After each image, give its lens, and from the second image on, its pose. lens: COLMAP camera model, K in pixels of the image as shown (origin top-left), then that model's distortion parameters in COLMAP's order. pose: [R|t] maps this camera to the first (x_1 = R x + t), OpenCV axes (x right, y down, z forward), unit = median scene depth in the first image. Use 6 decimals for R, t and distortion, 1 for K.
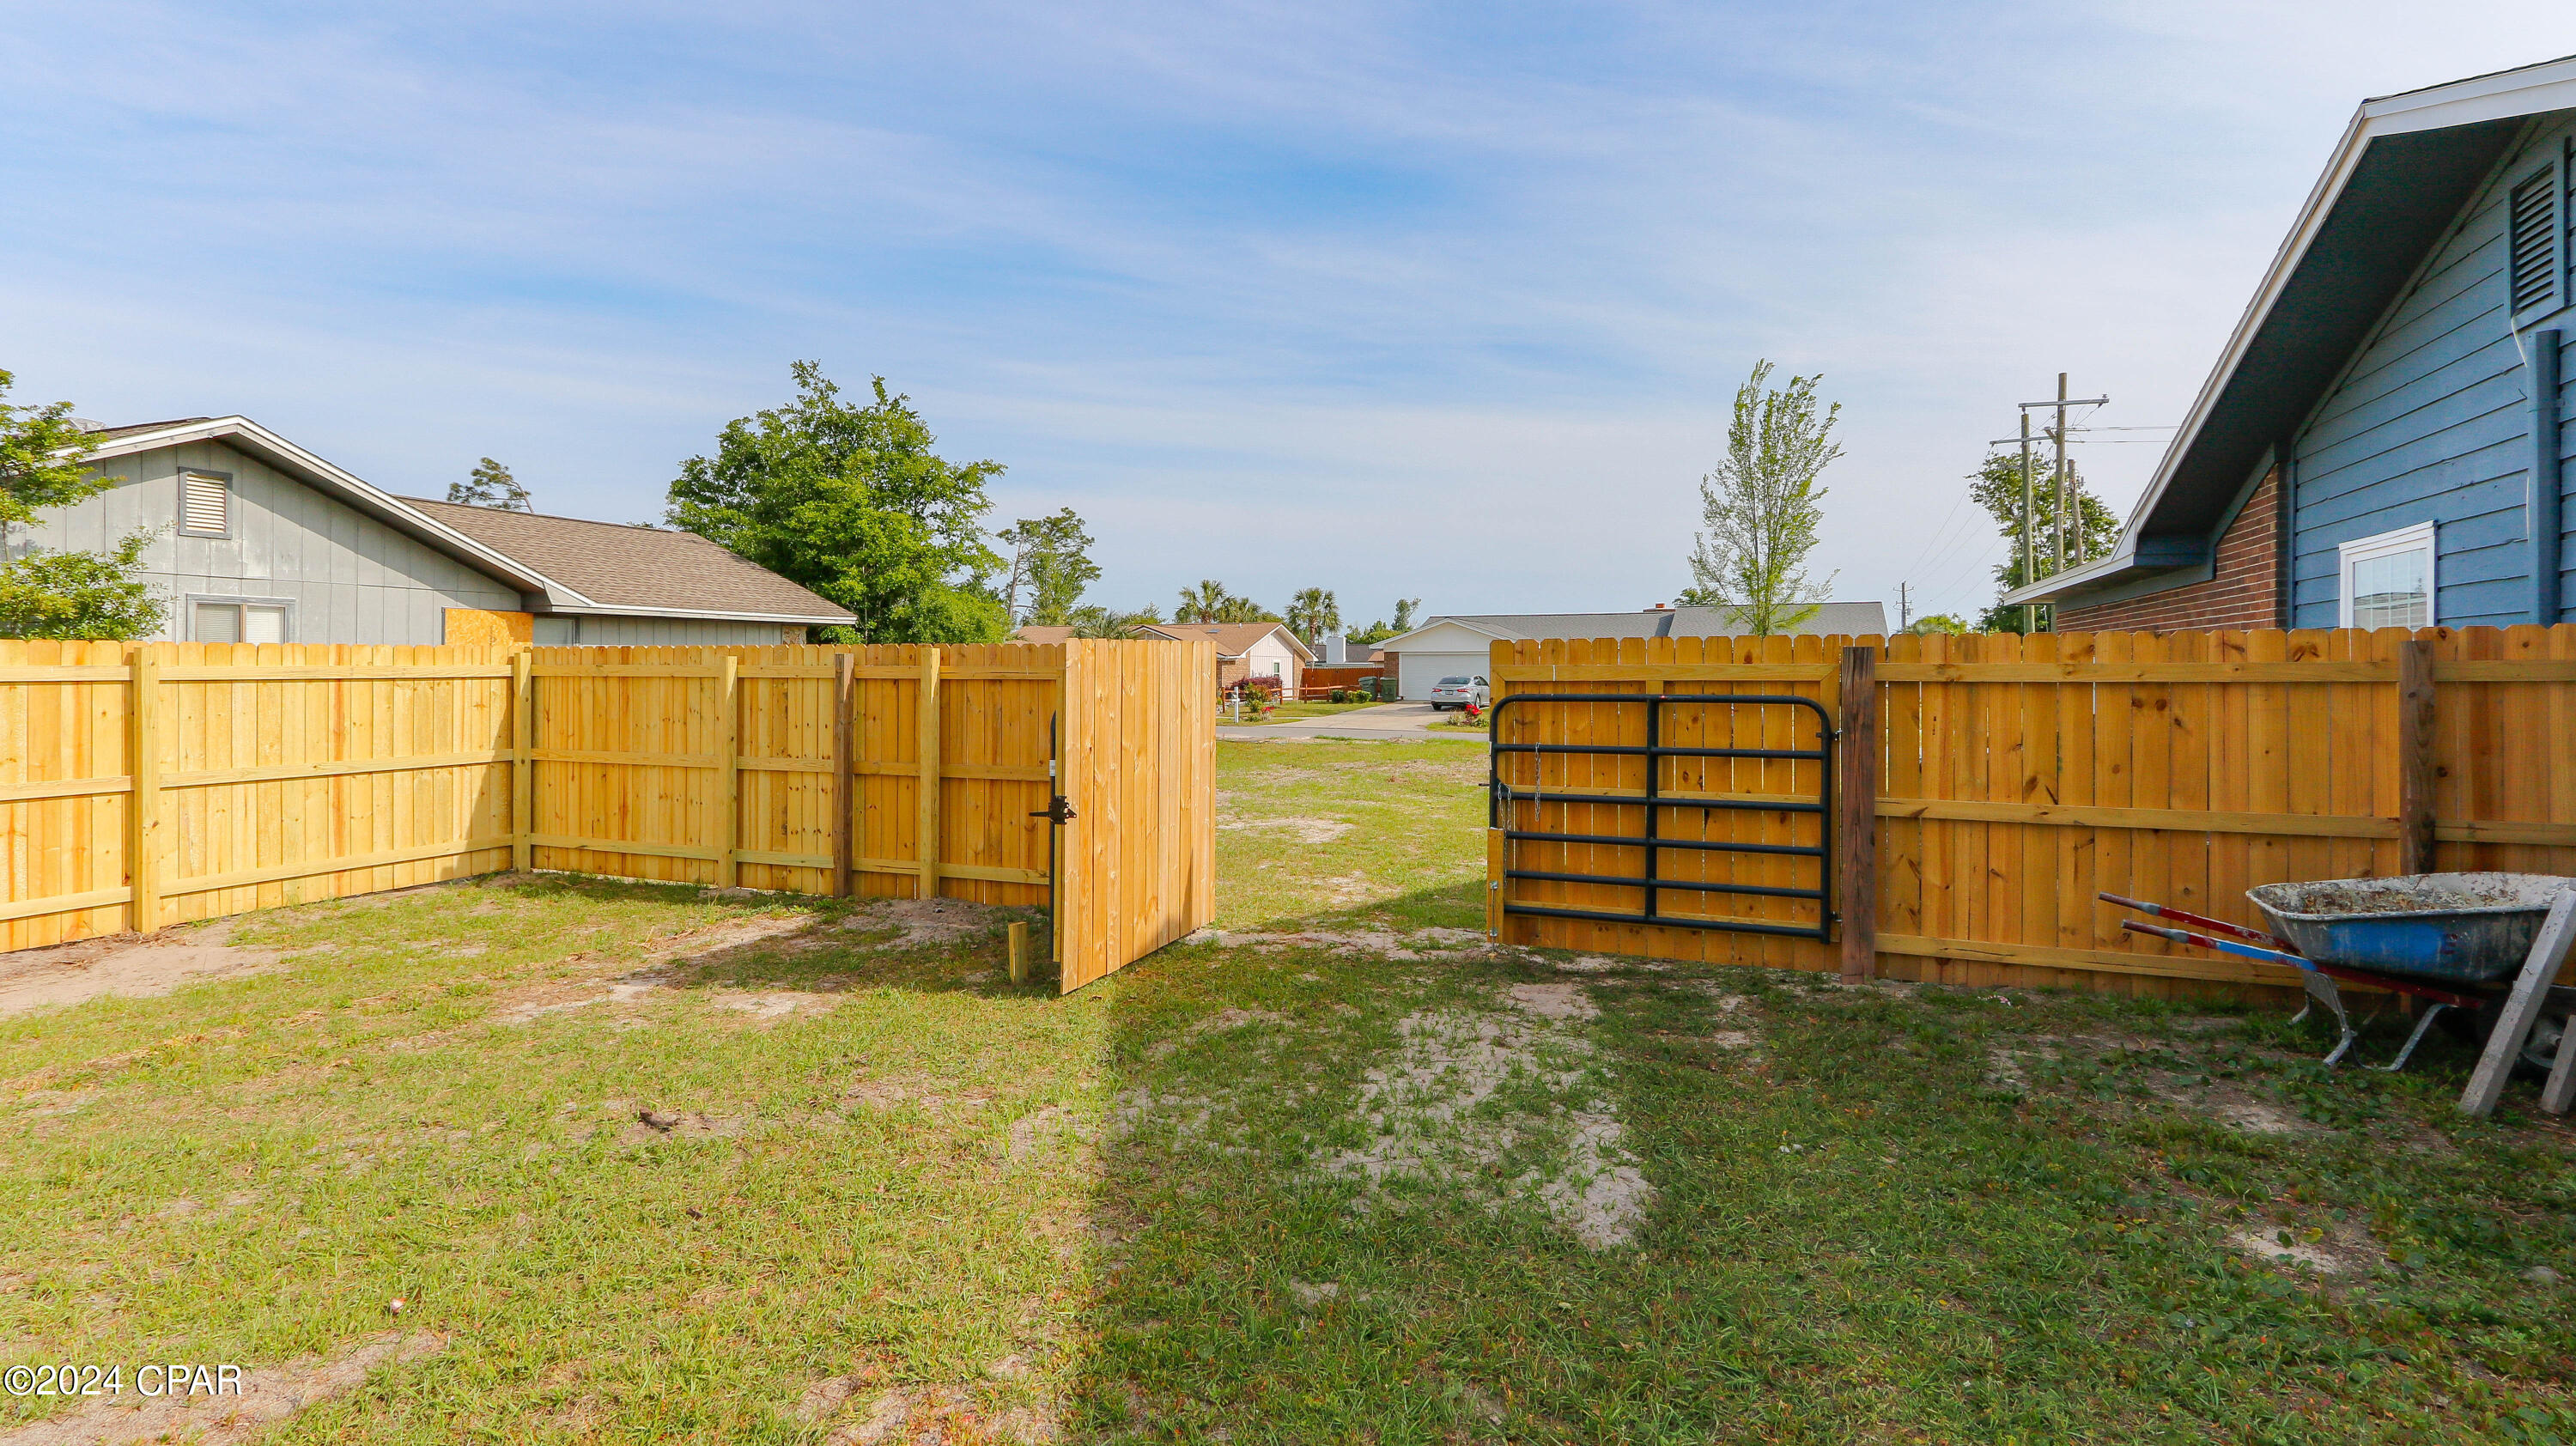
lens RADIAL K [[1207.6, 0, 1246.0], [0, 1207.6, 651.6], [0, 0, 1]] dist [0.038423, -0.011036]
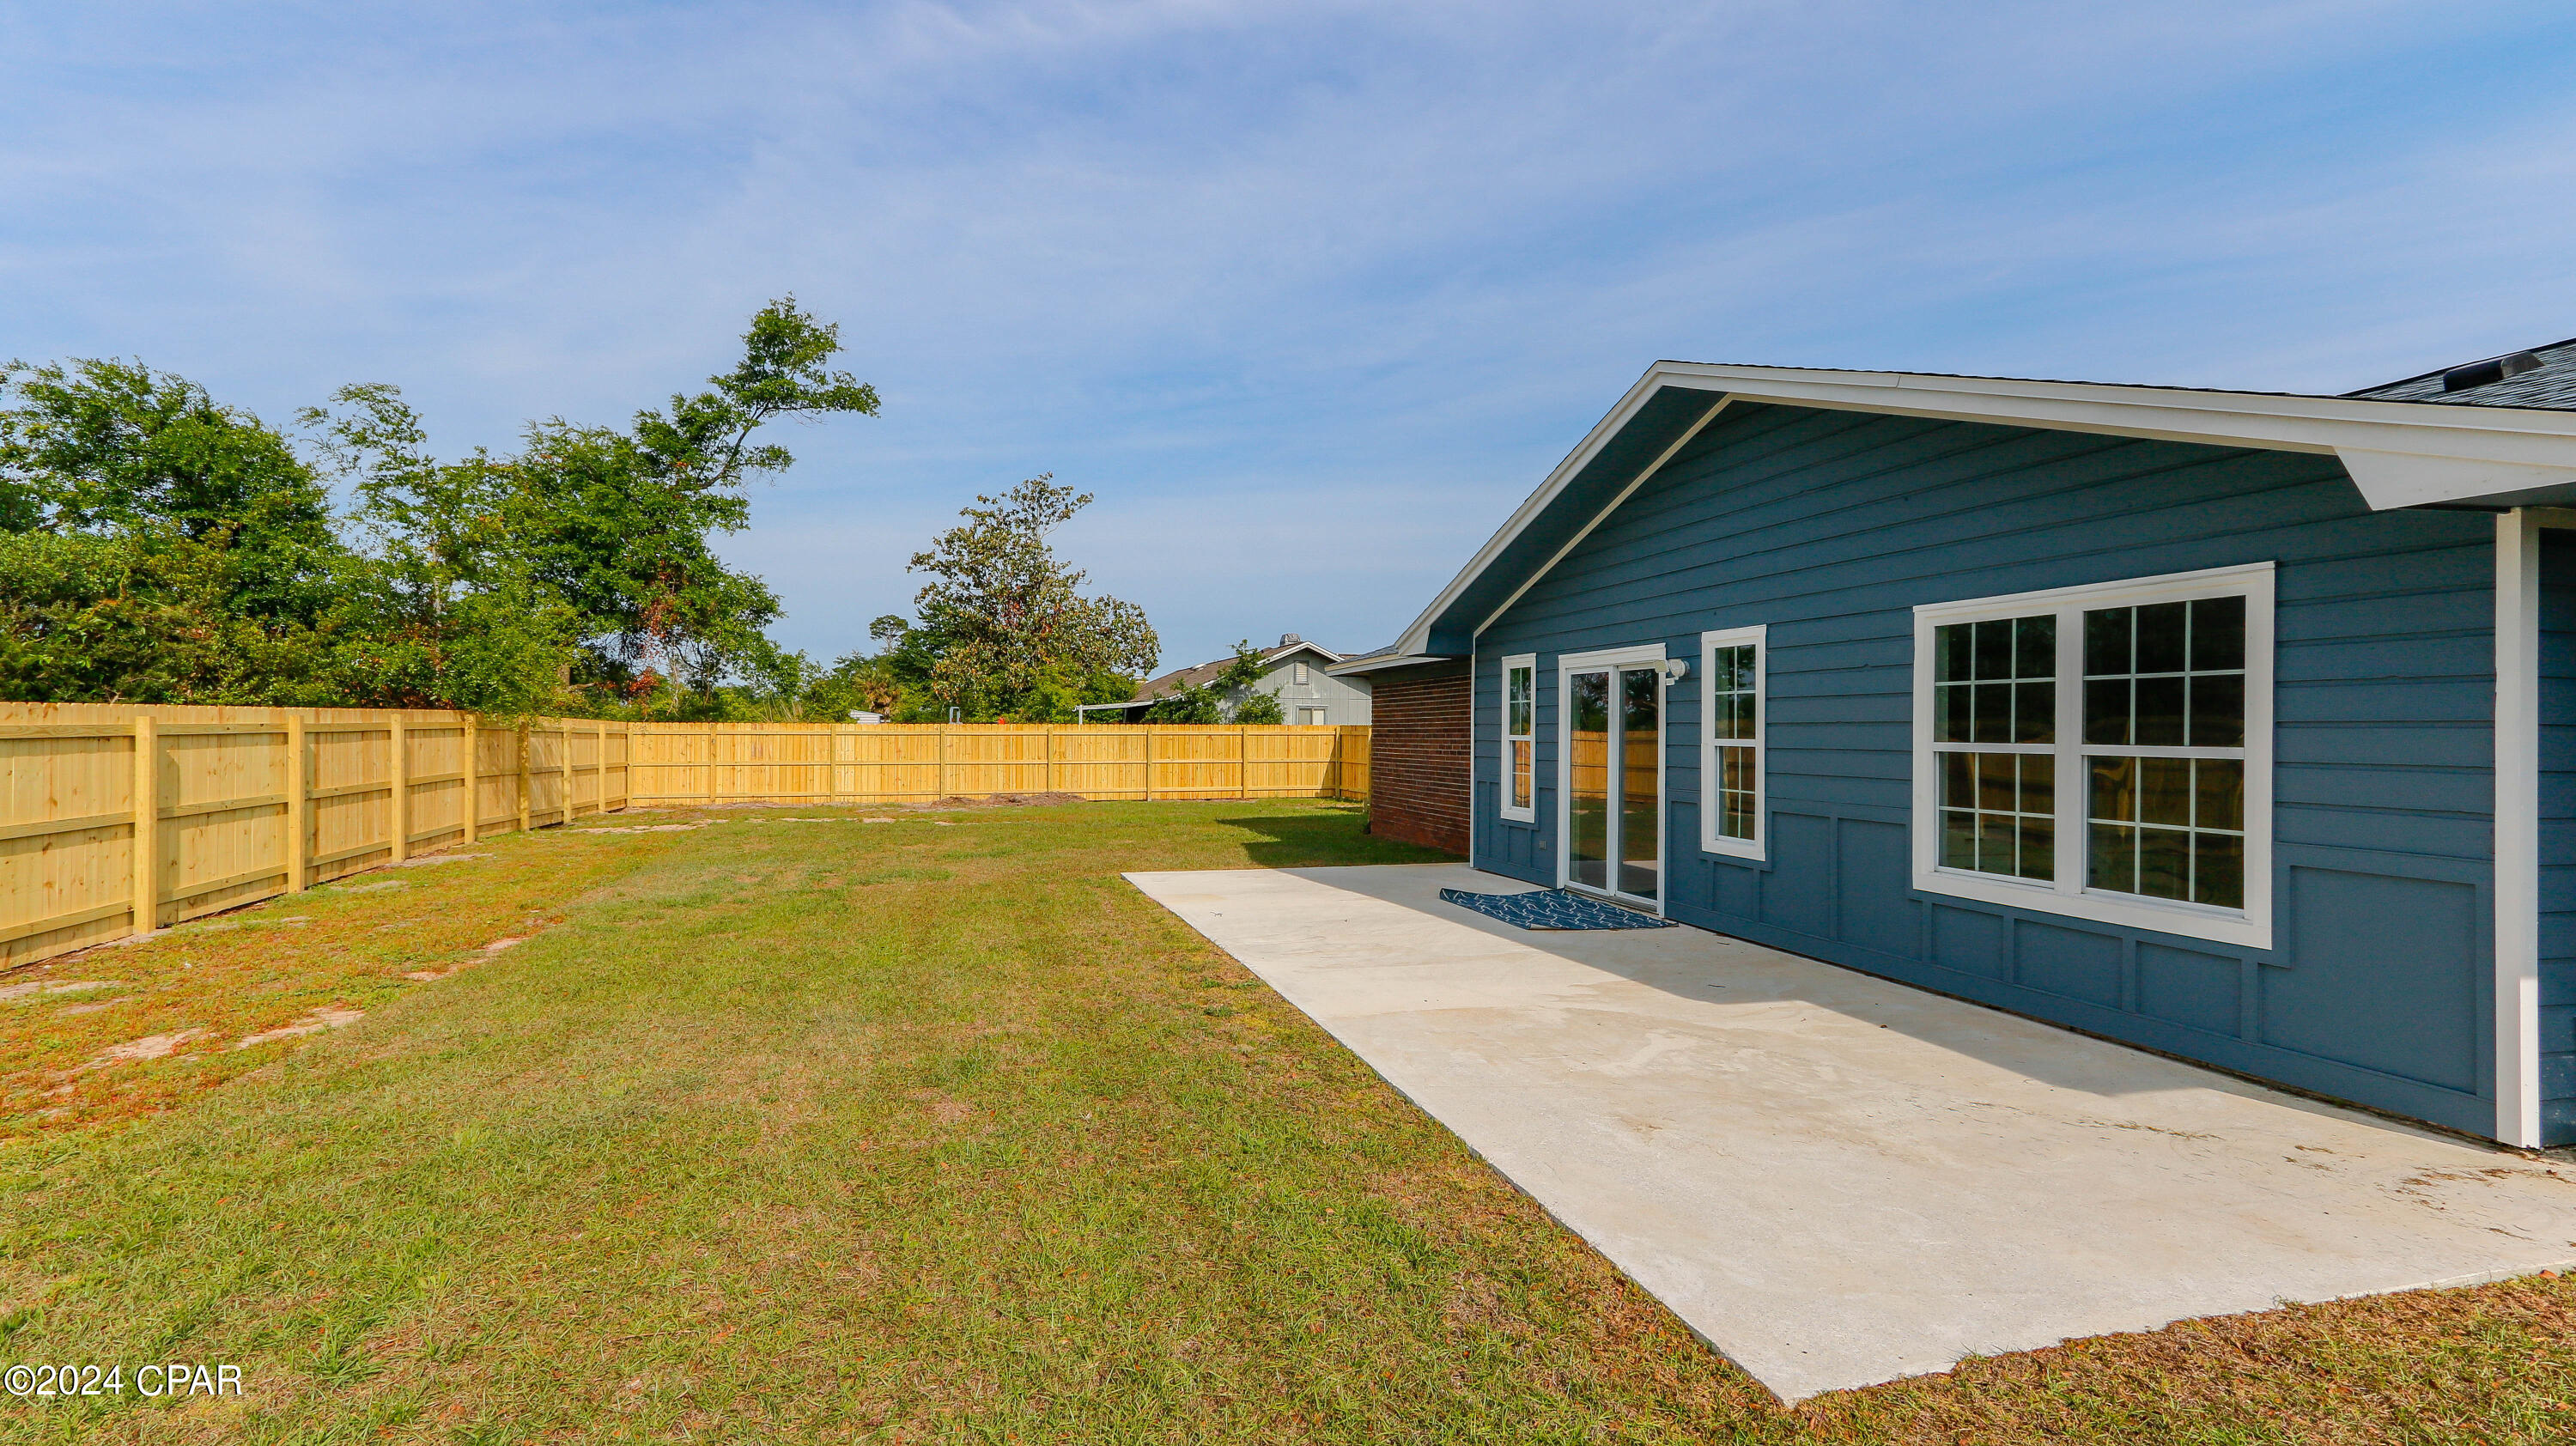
lens RADIAL K [[1181.2, 0, 1266.2], [0, 1181.2, 733.4], [0, 0, 1]] dist [0.020485, 0.000083]
pose [[0.636592, 0.006427, -0.771174, 1.627762], [0.005184, 0.999907, 0.012612, -0.023094], [0.771183, -0.012027, 0.636500, -1.065931]]
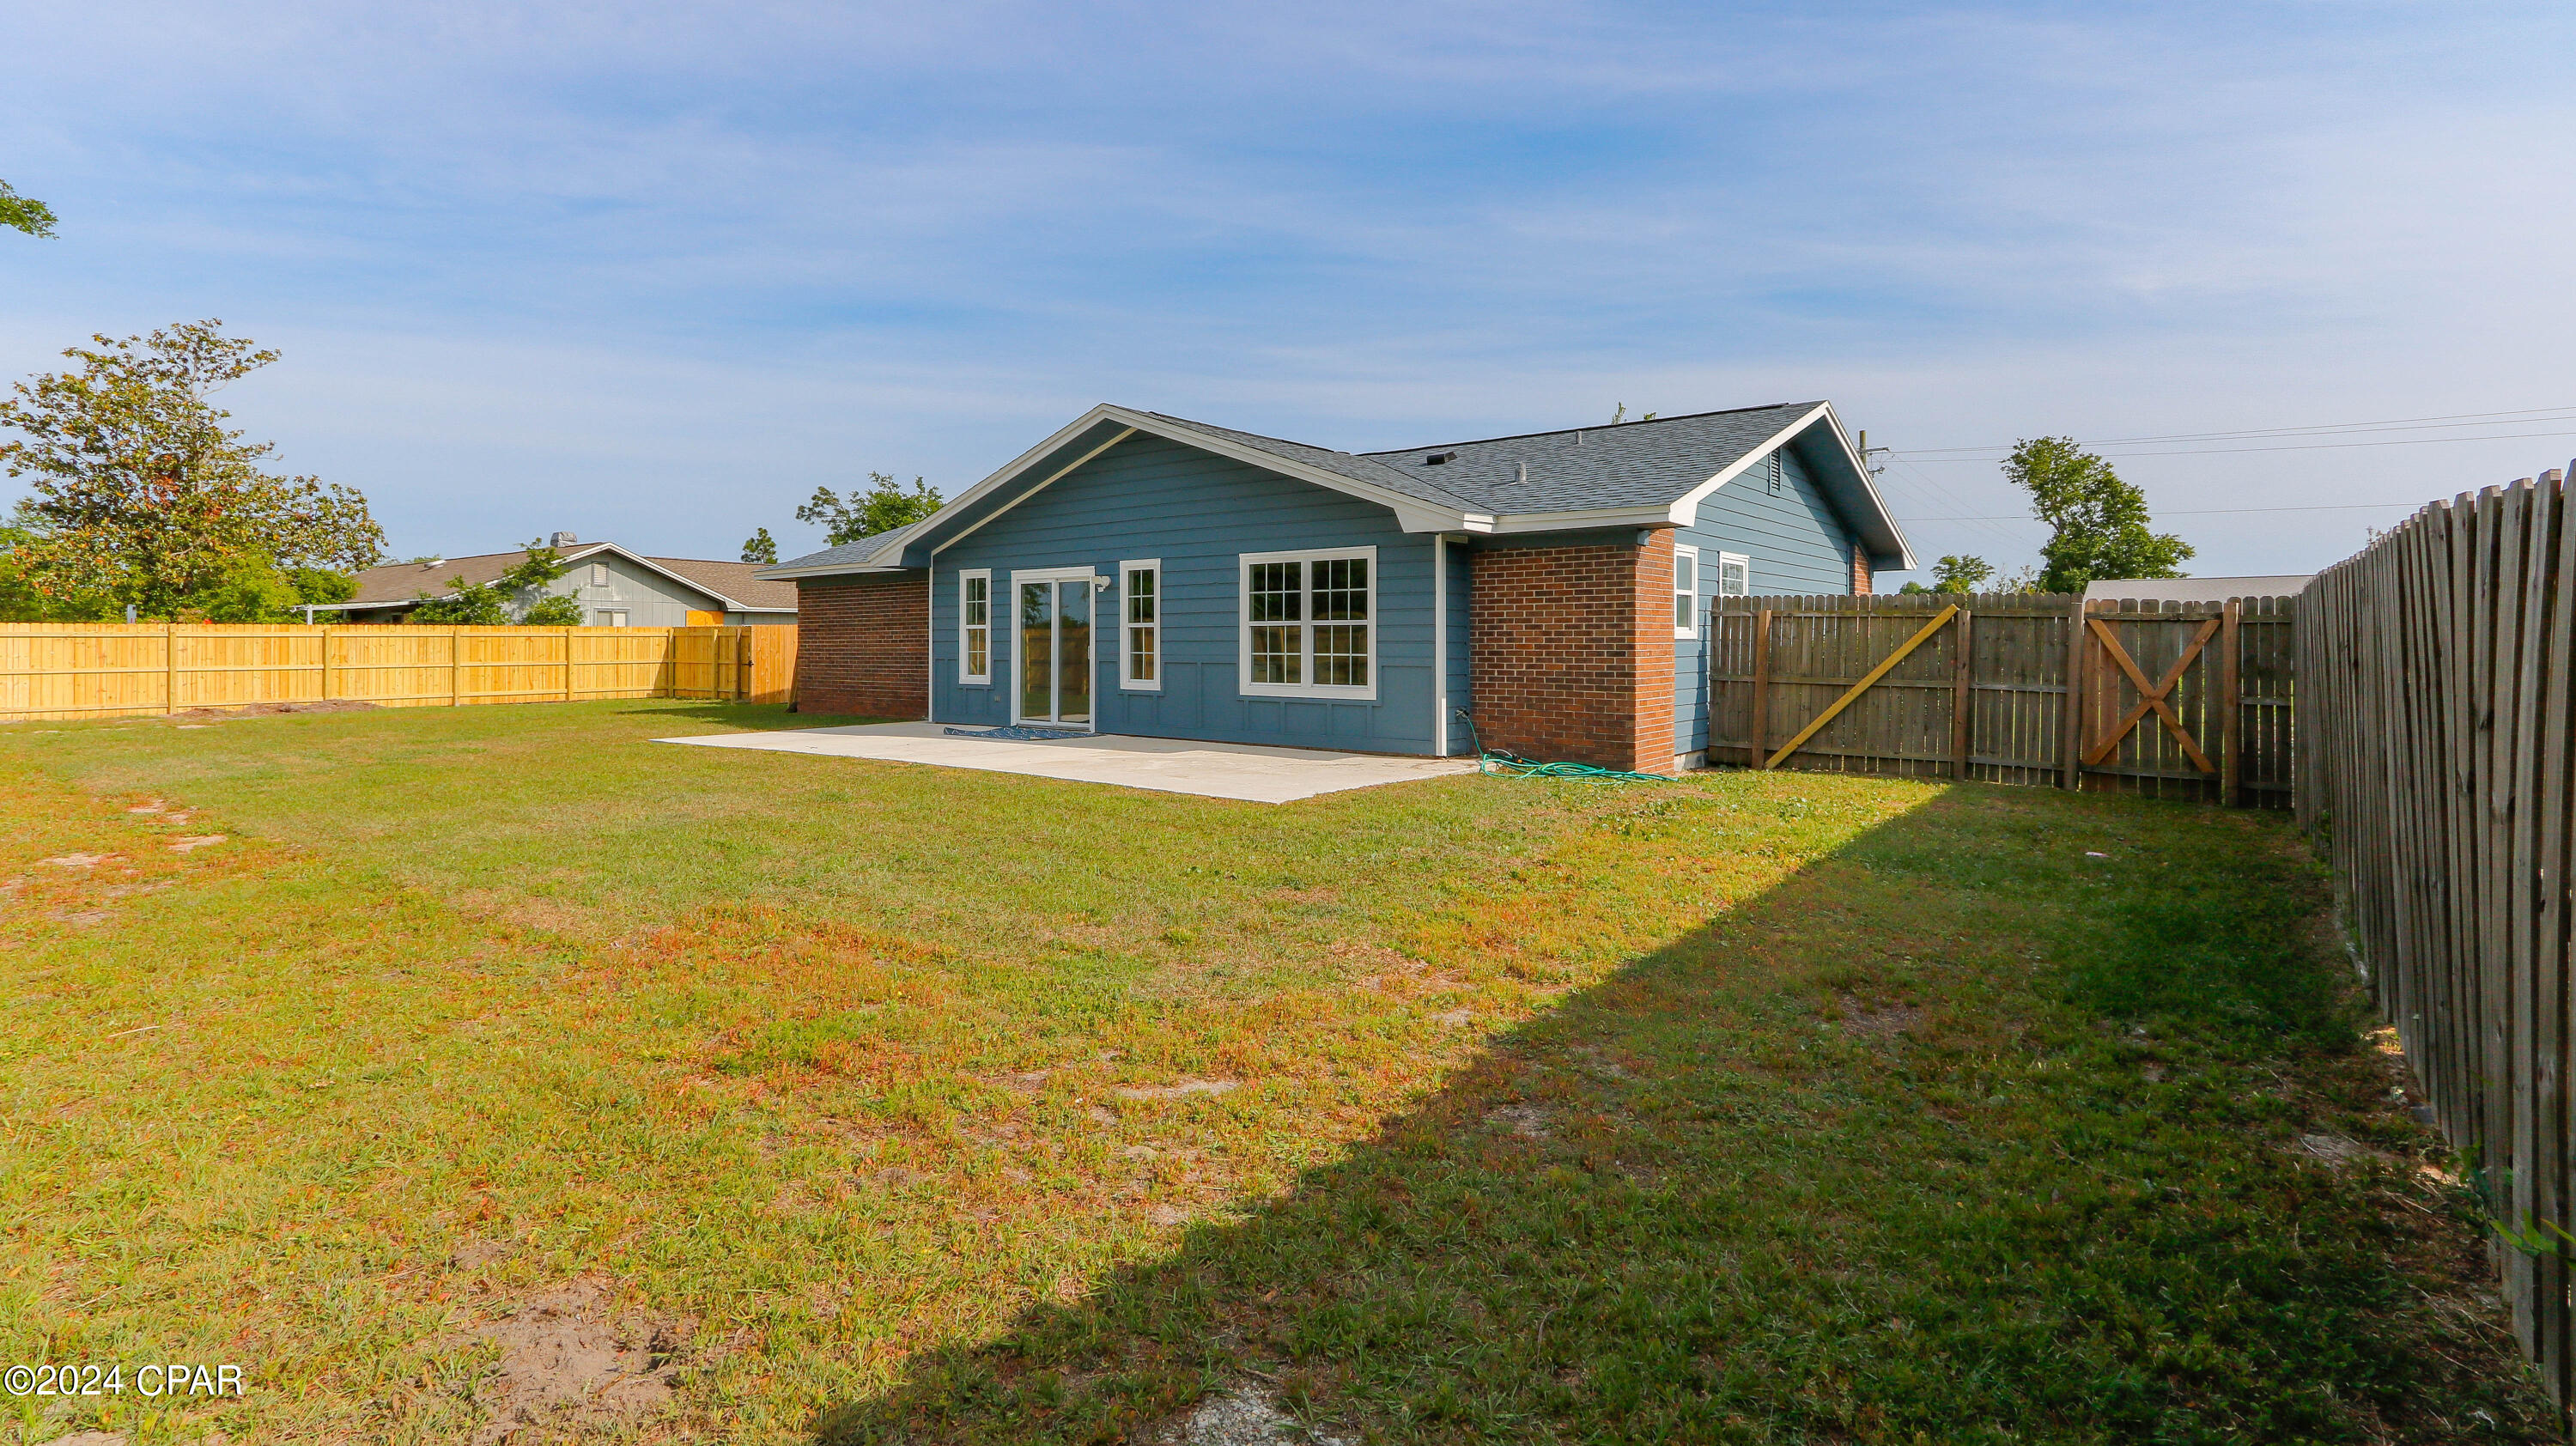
lens RADIAL K [[1207.6, 0, 1246.0], [0, 1207.6, 651.6], [0, 0, 1]] dist [0.038423, -0.011036]
pose [[0.965073, 0.001418, -0.261978, 1.711817], [0.004541, 0.999745, 0.022137, -0.003646], [0.261943, -0.022553, 0.964820, -1.695804]]
